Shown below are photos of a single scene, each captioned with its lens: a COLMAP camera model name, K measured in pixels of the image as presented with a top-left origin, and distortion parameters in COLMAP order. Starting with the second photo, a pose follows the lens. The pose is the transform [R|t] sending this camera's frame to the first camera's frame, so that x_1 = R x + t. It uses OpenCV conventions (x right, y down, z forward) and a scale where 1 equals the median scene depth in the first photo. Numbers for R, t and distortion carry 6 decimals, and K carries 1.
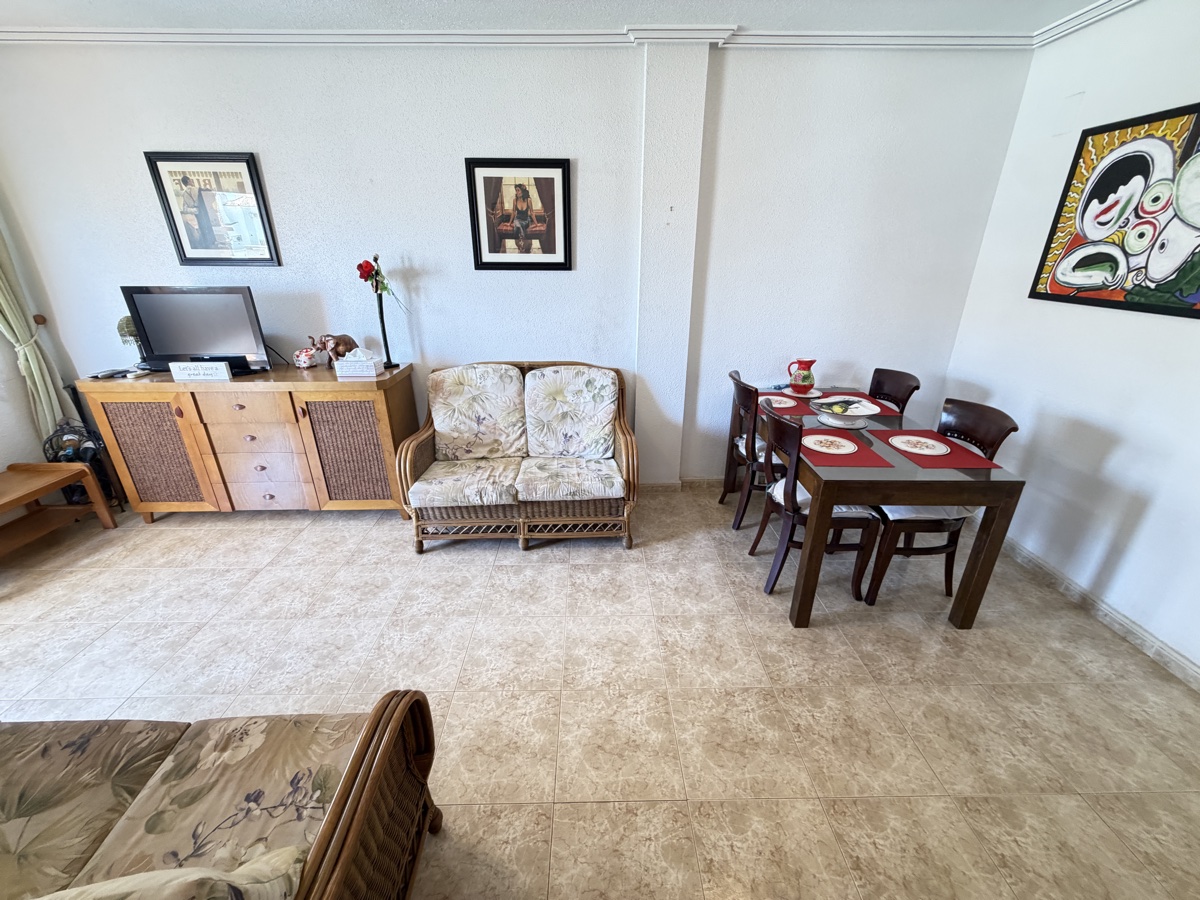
lens RADIAL K [[479.1, 0, 597.7], [0, 479.1, 449.6], [0, 0, 1]] dist [0.001237, -0.000076]
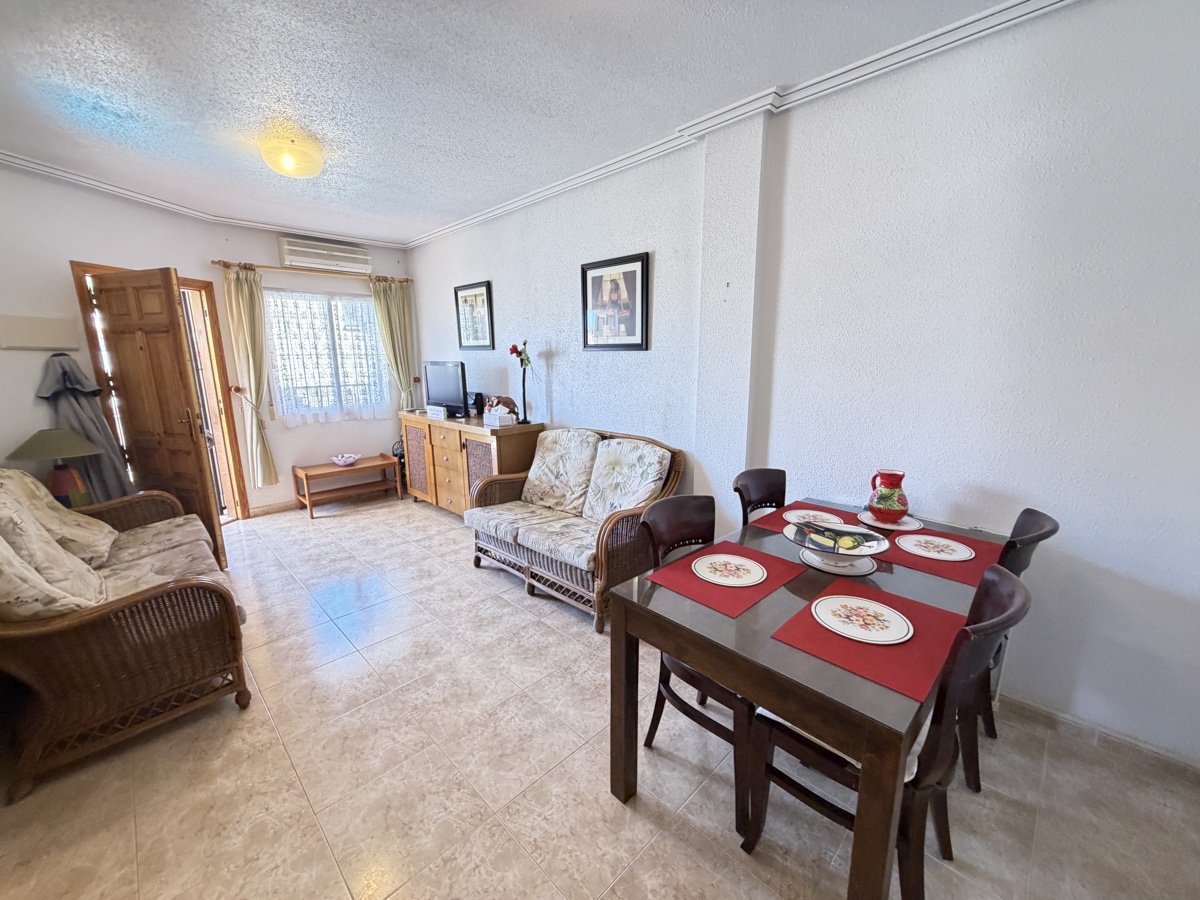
lens RADIAL K [[479.1, 0, 597.7], [0, 479.1, 450.0], [0, 0, 1]] dist [0.001237, -0.000076]
pose [[0.694702, 0.136129, -0.706299, 0.645470], [-0.265635, 0.961070, -0.076041, -0.059741], [0.668451, 0.240444, 0.703818, 0.252354]]
